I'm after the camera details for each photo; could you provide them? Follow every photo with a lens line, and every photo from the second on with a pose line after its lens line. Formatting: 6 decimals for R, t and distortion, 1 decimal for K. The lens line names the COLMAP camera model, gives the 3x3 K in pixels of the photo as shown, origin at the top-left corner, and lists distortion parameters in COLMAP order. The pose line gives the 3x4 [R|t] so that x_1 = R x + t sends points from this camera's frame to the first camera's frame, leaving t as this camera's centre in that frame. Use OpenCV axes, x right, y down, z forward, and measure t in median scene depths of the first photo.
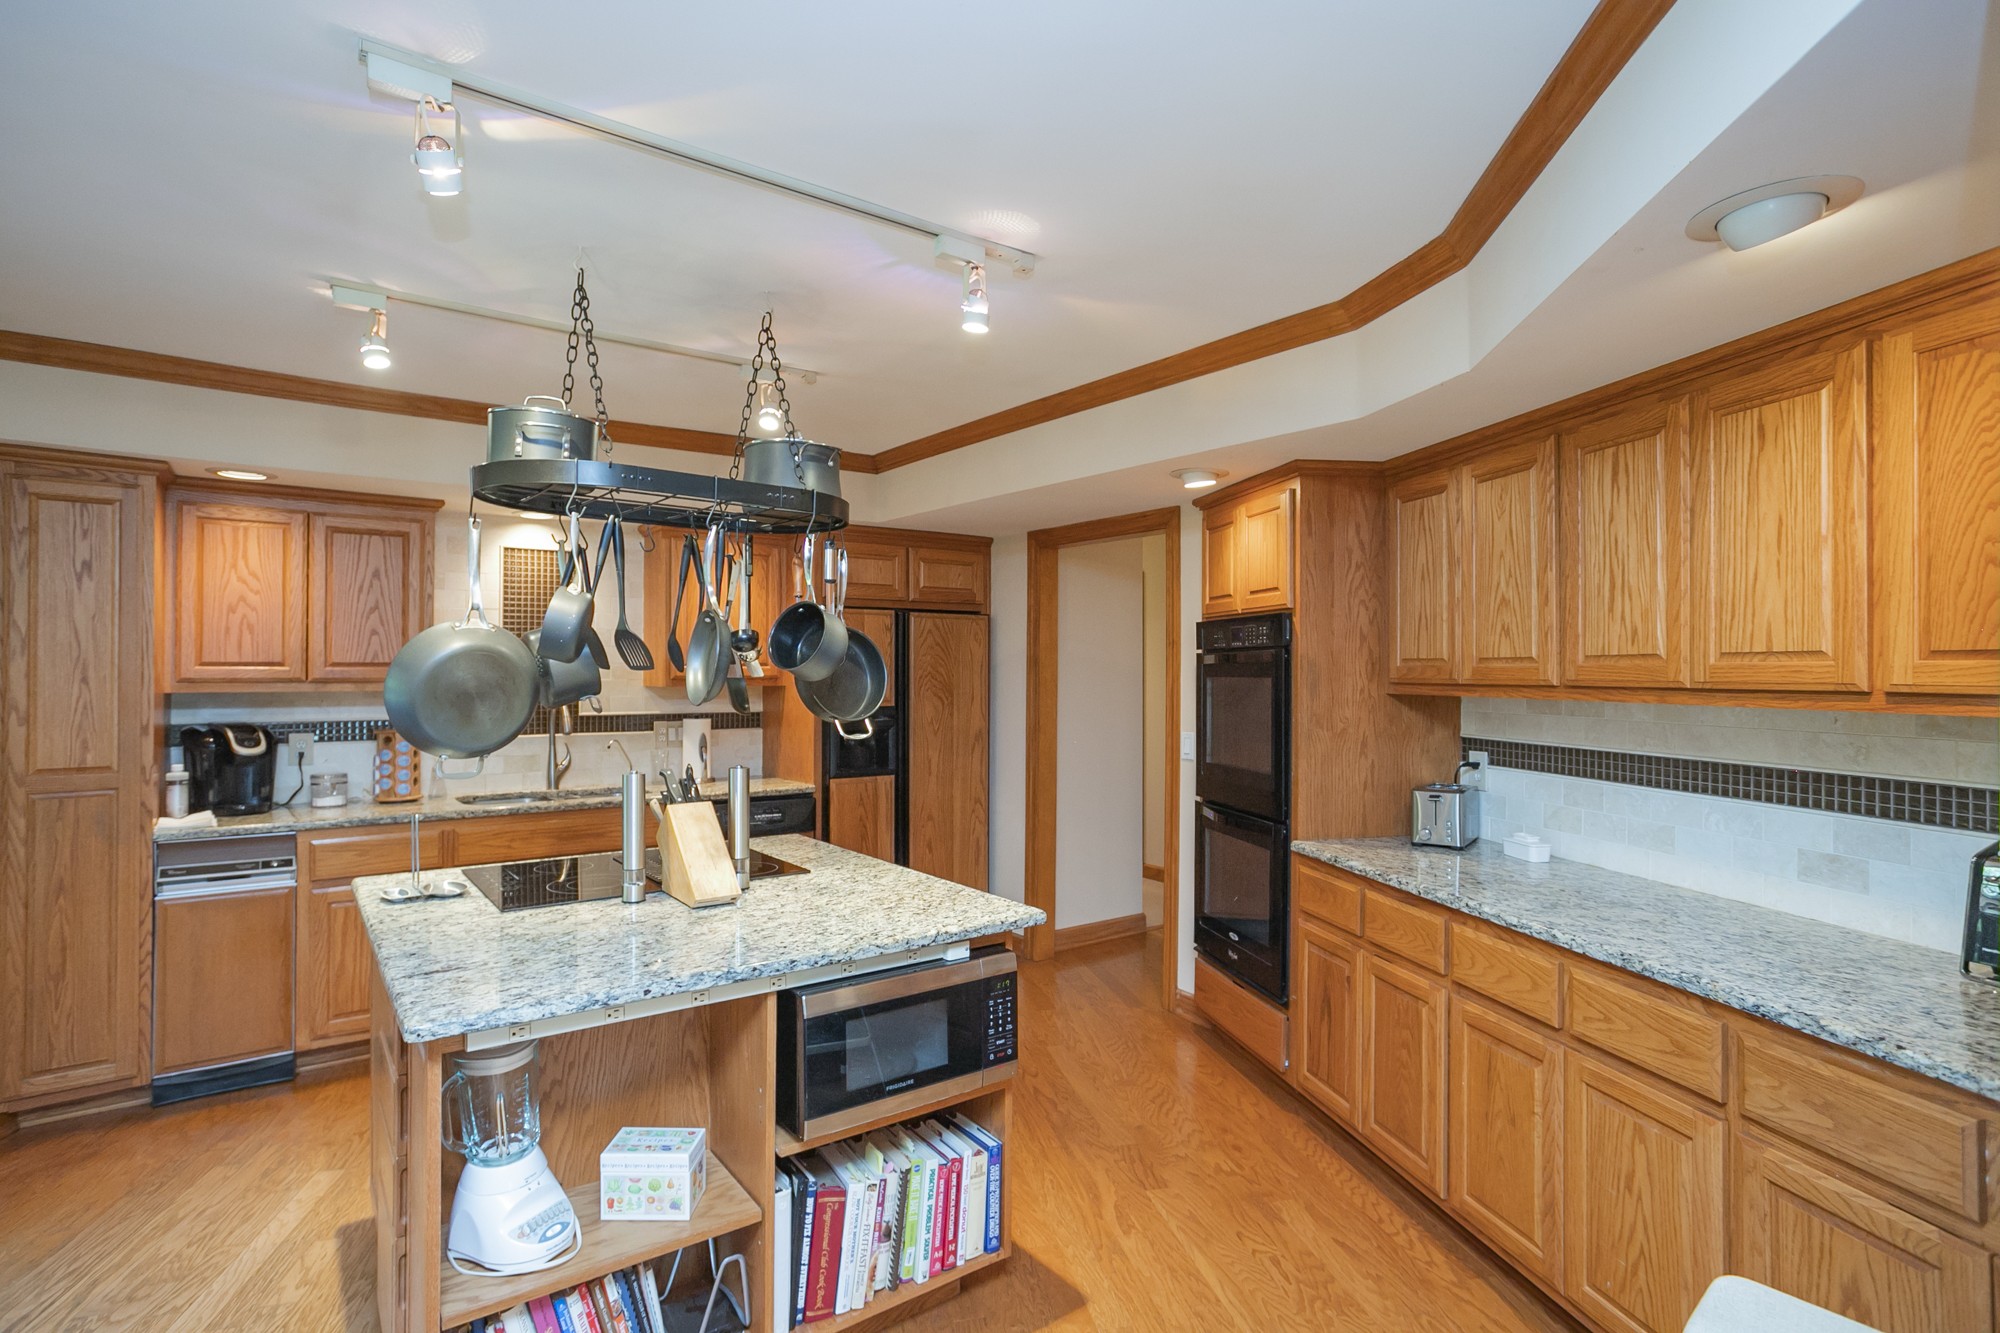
lens RADIAL K [[977.1, 0, 995.6], [0, 977.1, 662.0], [0, 0, 1]] dist [-0.003050, 0.000396]
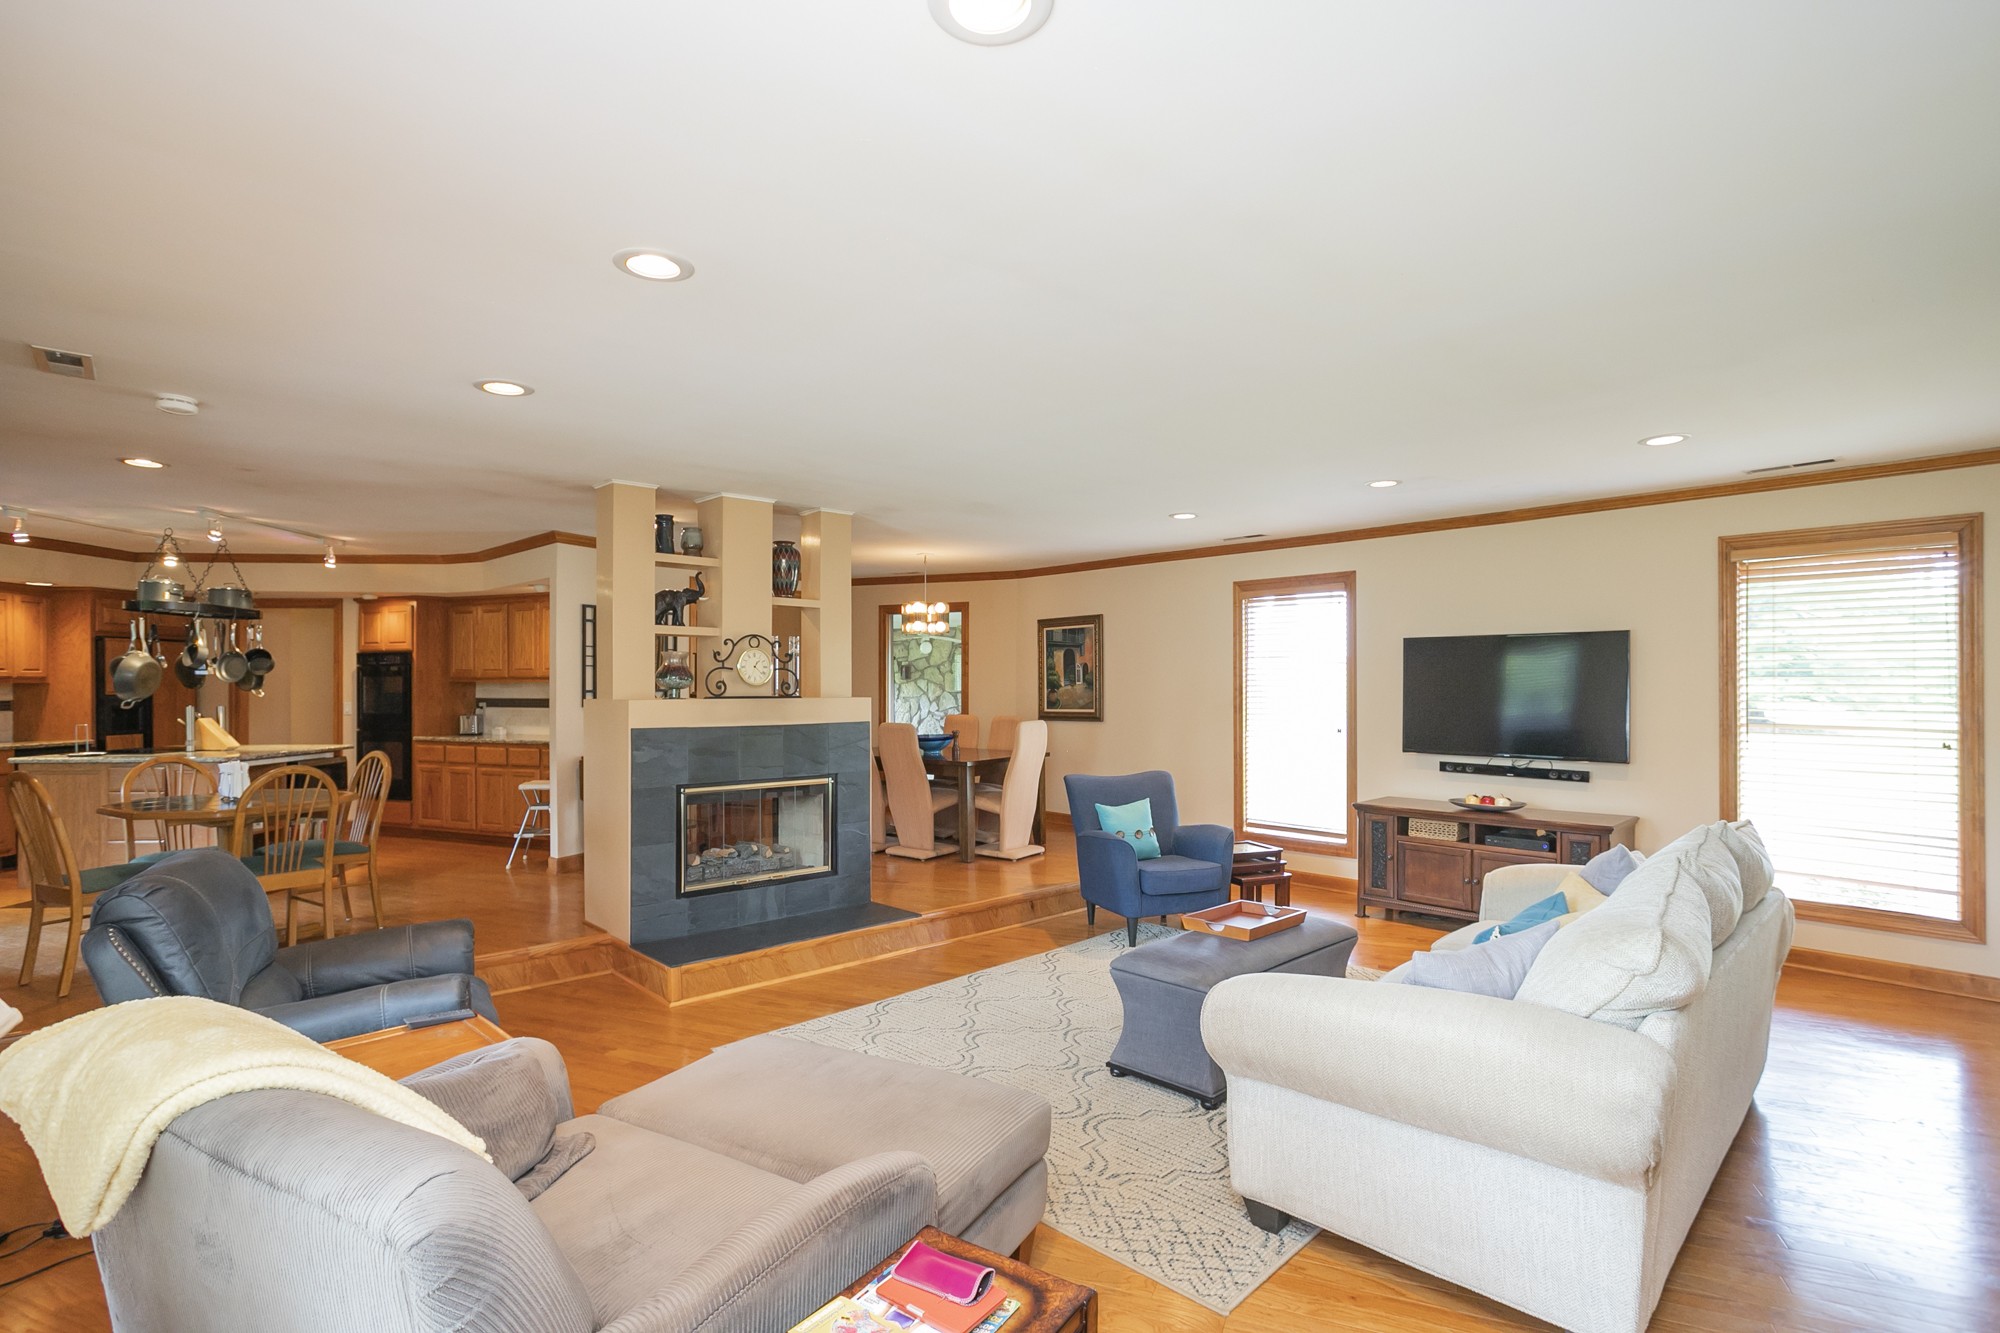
lens RADIAL K [[970.7, 0, 954.7], [0, 970.7, 683.7], [0, 0, 1]] dist [-0.001076, 0.019569]
pose [[0.593581, -0.003165, 0.804768, -0.948287], [-0.003676, 0.999971, 0.006644, 0.013695], [-0.804766, -0.006902, 0.593552, -1.753161]]
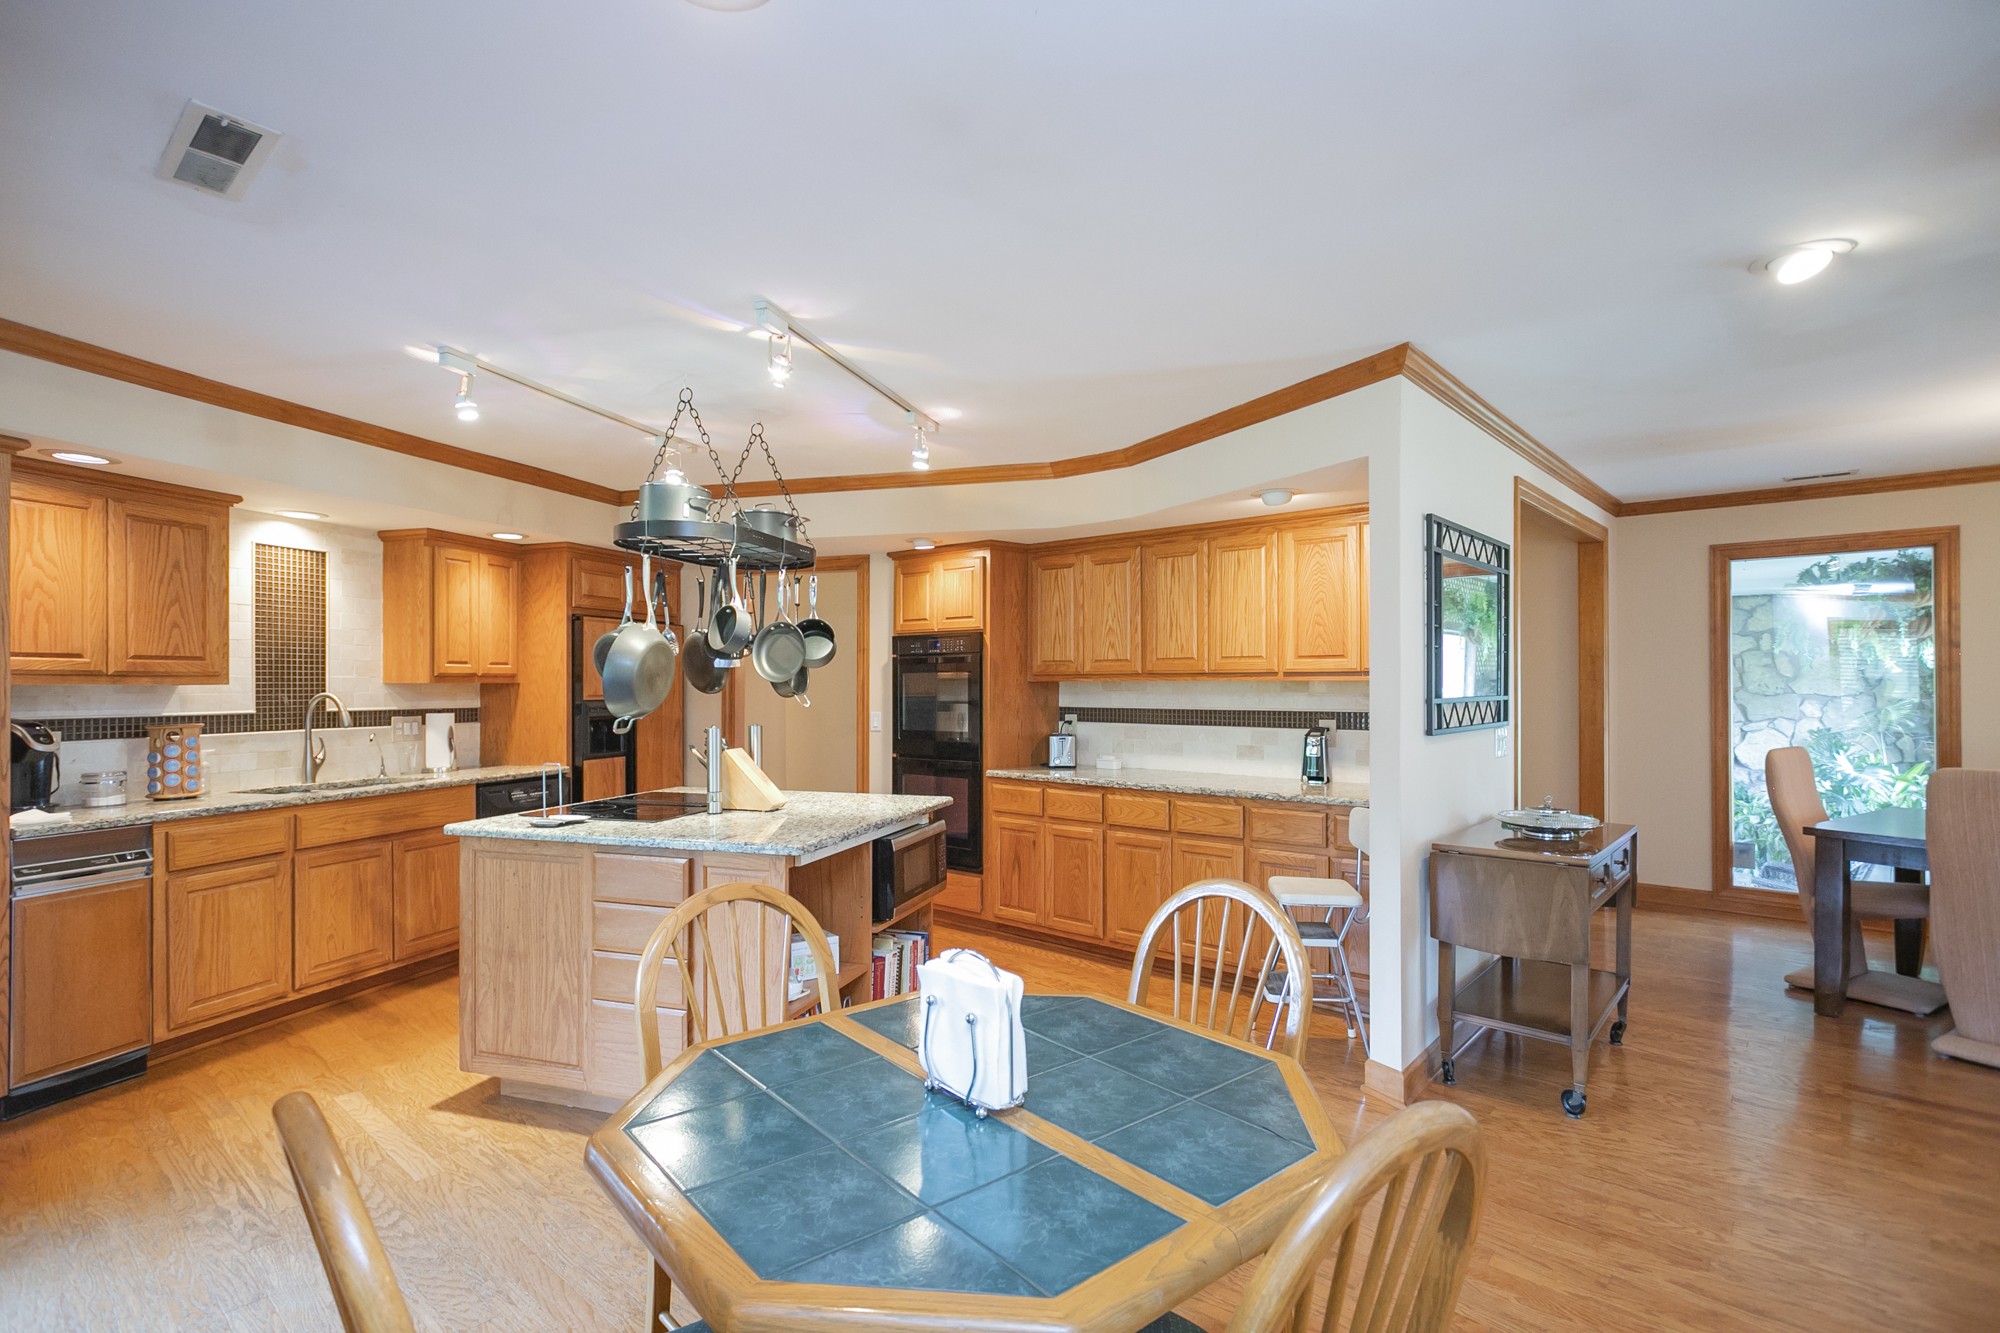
lens RADIAL K [[977.1, 0, 995.6], [0, 977.1, 662.0], [0, 0, 1]] dist [-0.003050, 0.000396]
pose [[0.808054, 0.009598, 0.589030, -0.644061], [-0.001821, 0.999903, -0.013794, 0.022730], [-0.589105, 0.010074, 0.807994, -0.331988]]
